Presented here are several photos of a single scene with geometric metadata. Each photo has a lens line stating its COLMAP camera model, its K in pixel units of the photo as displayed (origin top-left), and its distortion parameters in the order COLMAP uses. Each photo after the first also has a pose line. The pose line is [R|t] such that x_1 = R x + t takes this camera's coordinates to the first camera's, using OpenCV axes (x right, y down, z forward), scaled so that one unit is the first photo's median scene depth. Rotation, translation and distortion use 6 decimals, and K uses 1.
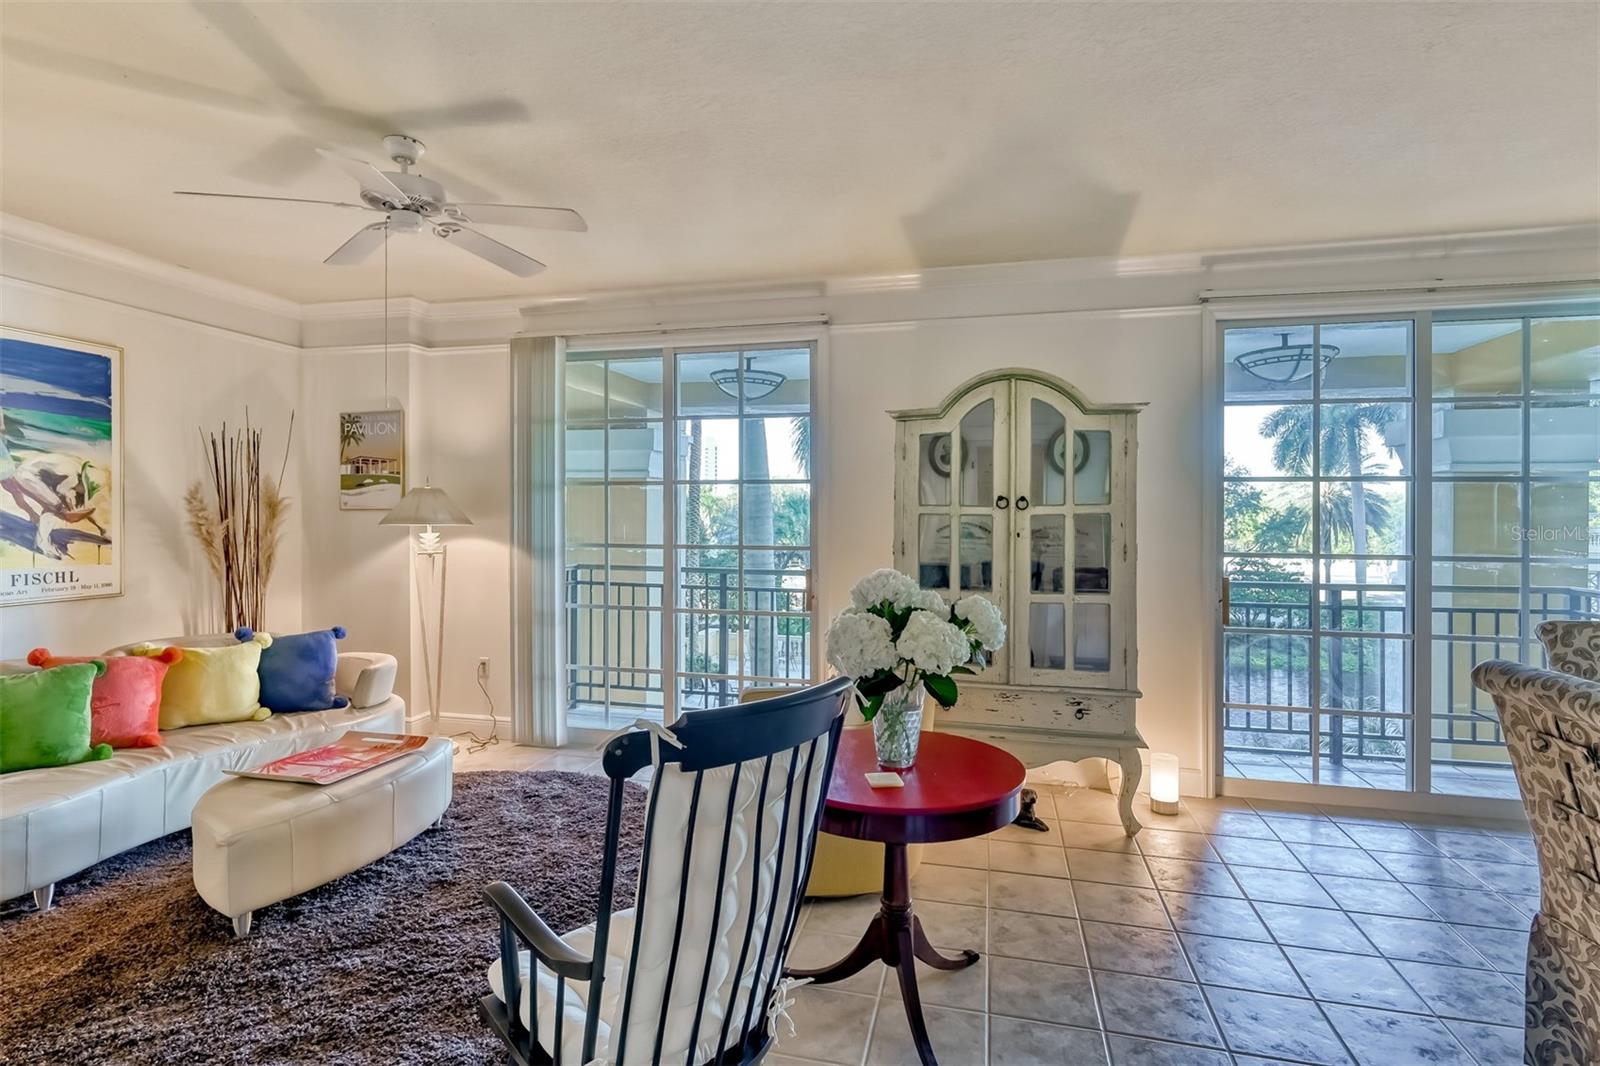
lens RADIAL K [[769.7, 0, 793.8], [0, 769.7, 526.7], [0, 0, 1]] dist [0.000665, -0.000069]
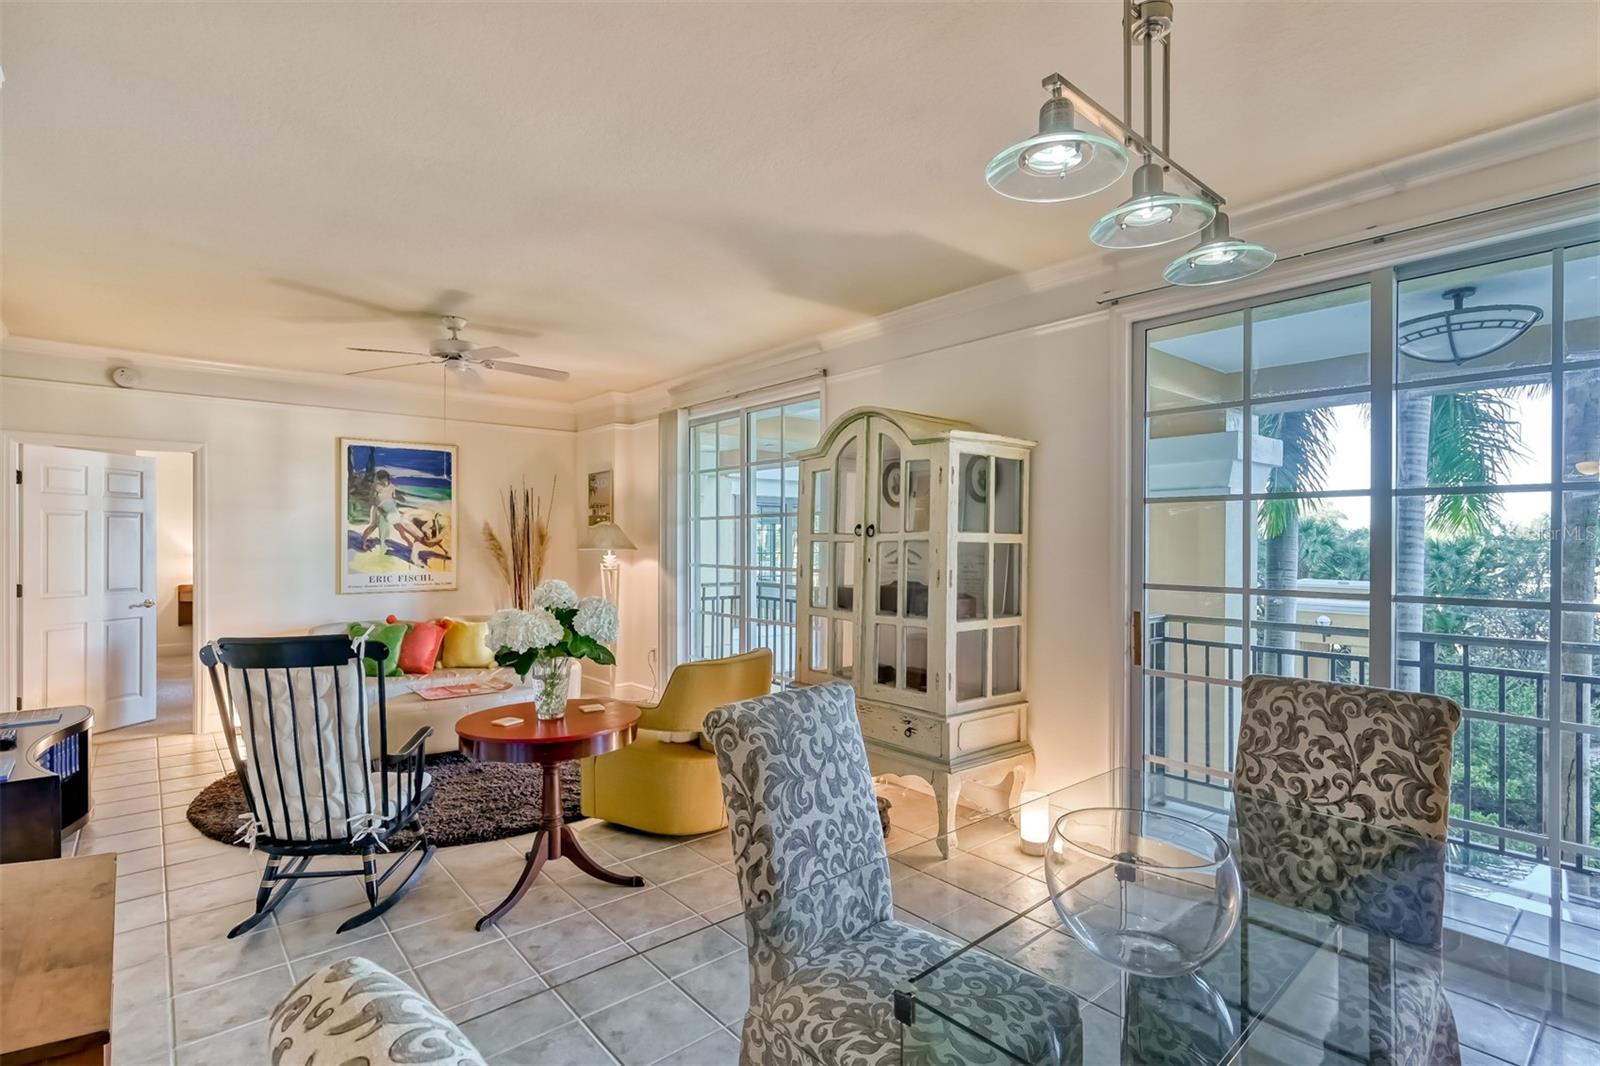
lens RADIAL K [[745.2, 0, 814.4], [0, 745.2, 553.0], [0, 0, 1]] dist [-0.002122, -0.000586]
pose [[0.822990, 0.006045, -0.568024, 0.758188], [-0.006466, 0.999978, 0.001273, -0.000218], [0.568019, 0.002625, 0.823011, 0.086496]]
